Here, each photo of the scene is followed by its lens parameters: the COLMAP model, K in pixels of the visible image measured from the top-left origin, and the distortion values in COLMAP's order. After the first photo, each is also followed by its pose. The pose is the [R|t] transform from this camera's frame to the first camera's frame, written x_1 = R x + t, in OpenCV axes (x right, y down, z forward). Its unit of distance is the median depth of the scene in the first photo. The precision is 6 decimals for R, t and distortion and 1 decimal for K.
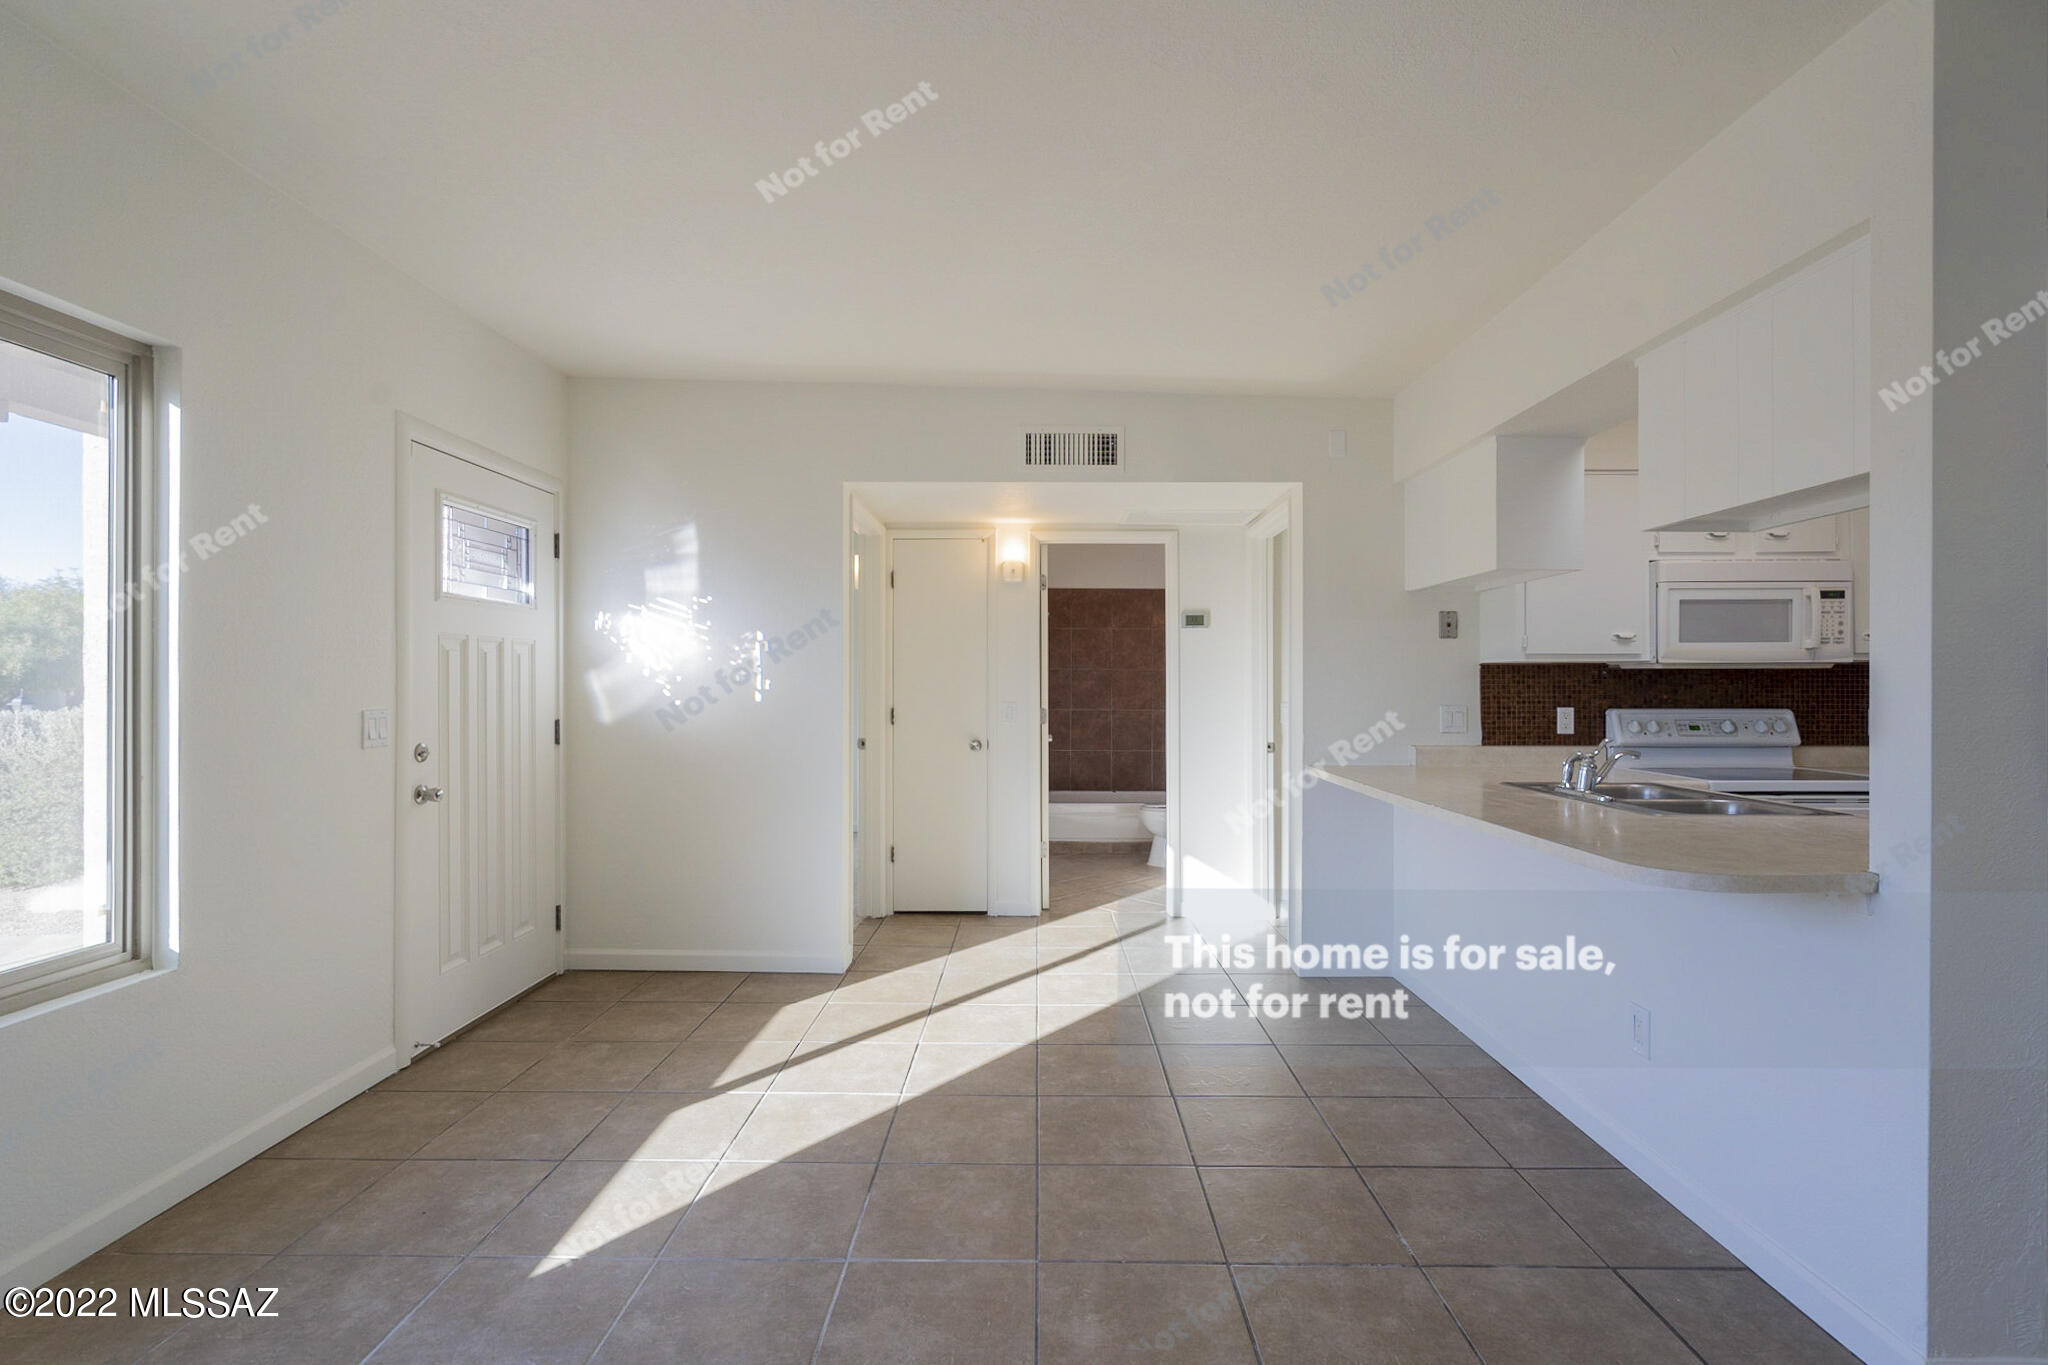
lens RADIAL K [[940.4, 0, 1020.0], [0, 940.4, 683.9], [0, 0, 1]] dist [-0.004697, -0.001251]
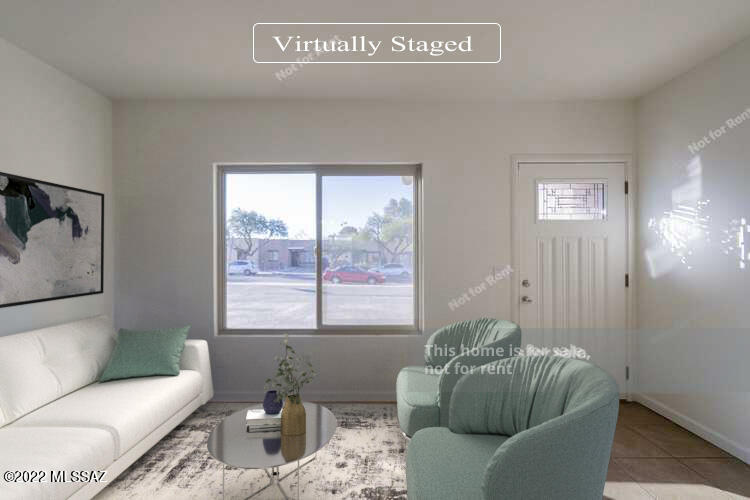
lens RADIAL K [[344.4, 0, 389.0], [0, 344.4, 261.8], [0, 0, 1]] dist [-0.004697, -0.001251]
pose [[0.009686, 0.007788, -0.999923, 0.240352], [-0.002584, 0.999967, 0.007763, 0.006631], [0.999950, 0.002509, 0.009706, 0.494194]]
